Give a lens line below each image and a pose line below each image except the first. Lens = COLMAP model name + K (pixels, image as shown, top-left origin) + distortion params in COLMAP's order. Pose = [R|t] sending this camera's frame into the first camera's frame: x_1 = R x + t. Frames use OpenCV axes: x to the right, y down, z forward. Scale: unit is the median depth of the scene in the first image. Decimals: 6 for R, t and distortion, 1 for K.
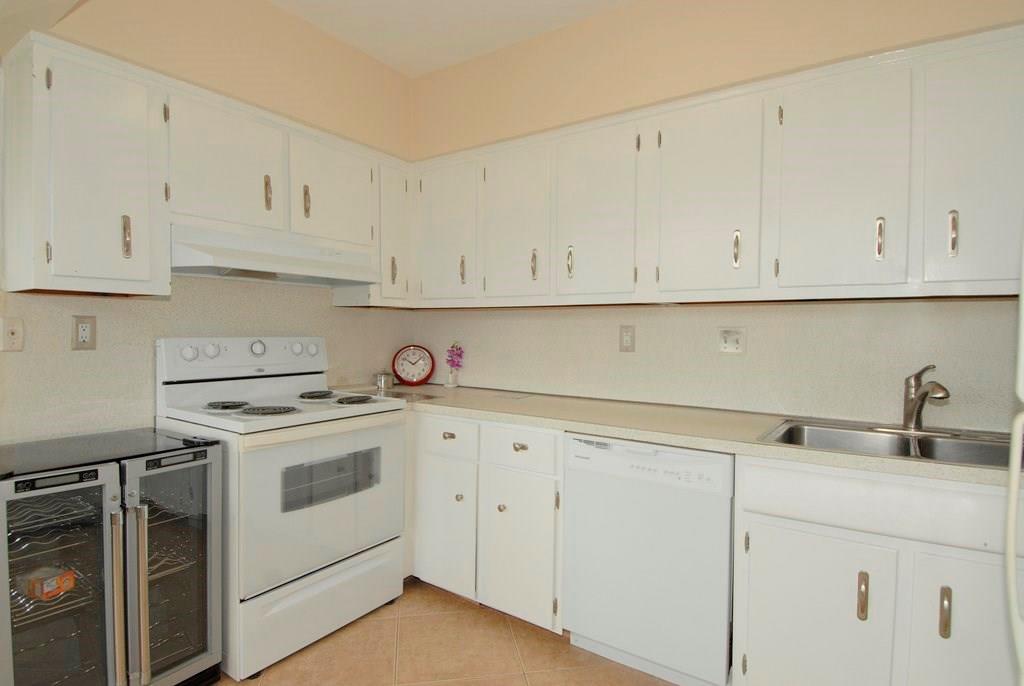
lens RADIAL K [[539.4, 0, 509.6], [0, 539.4, 345.0], [0, 0, 1]] dist [0.074503, -0.066191]
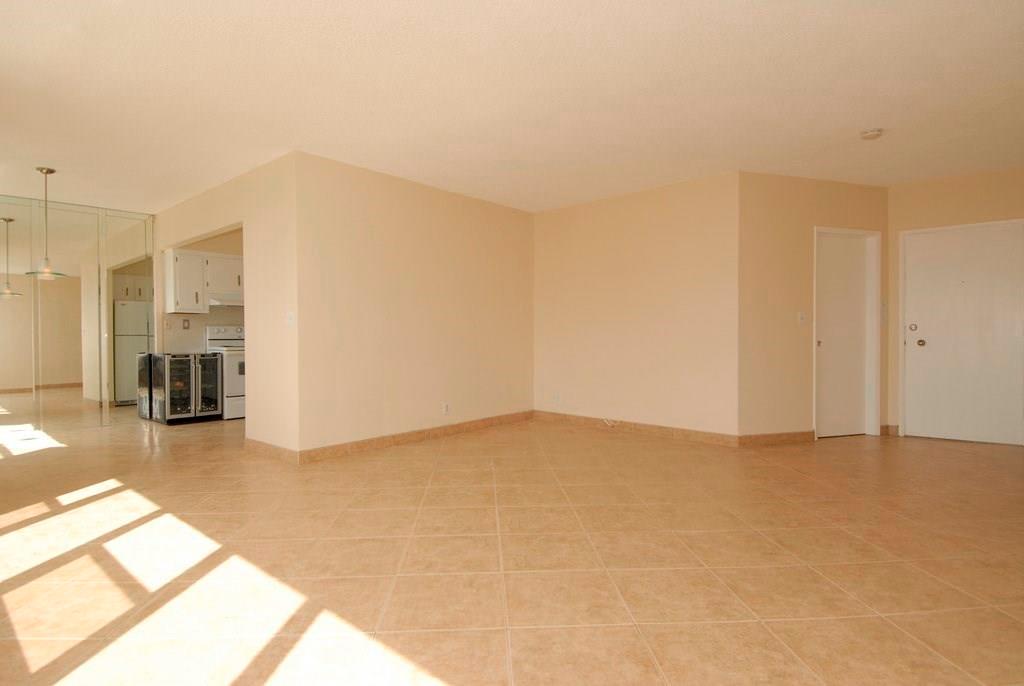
lens RADIAL K [[539.4, 0, 509.6], [0, 539.4, 345.0], [0, 0, 1]] dist [0.074503, -0.066191]
pose [[0.991984, -0.012316, -0.125762, 1.583442], [0.010416, 0.999822, -0.015756, 0.171835], [0.125933, 0.014320, 0.991935, -2.045361]]
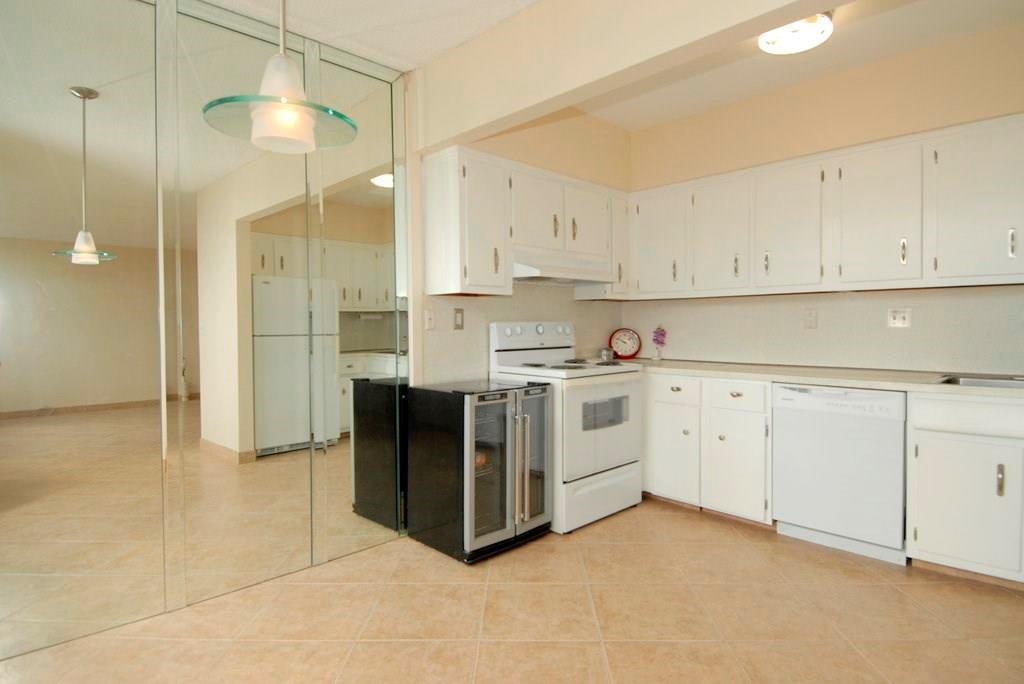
lens RADIAL K [[557.2, 0, 524.6], [0, 557.2, 334.7], [0, 0, 1]] dist [0.079690, -0.069145]
pose [[0.985326, -0.012075, -0.170253, -0.274770], [0.010351, 0.999886, -0.011006, 0.041304], [0.170366, 0.009082, 0.985339, -0.558561]]
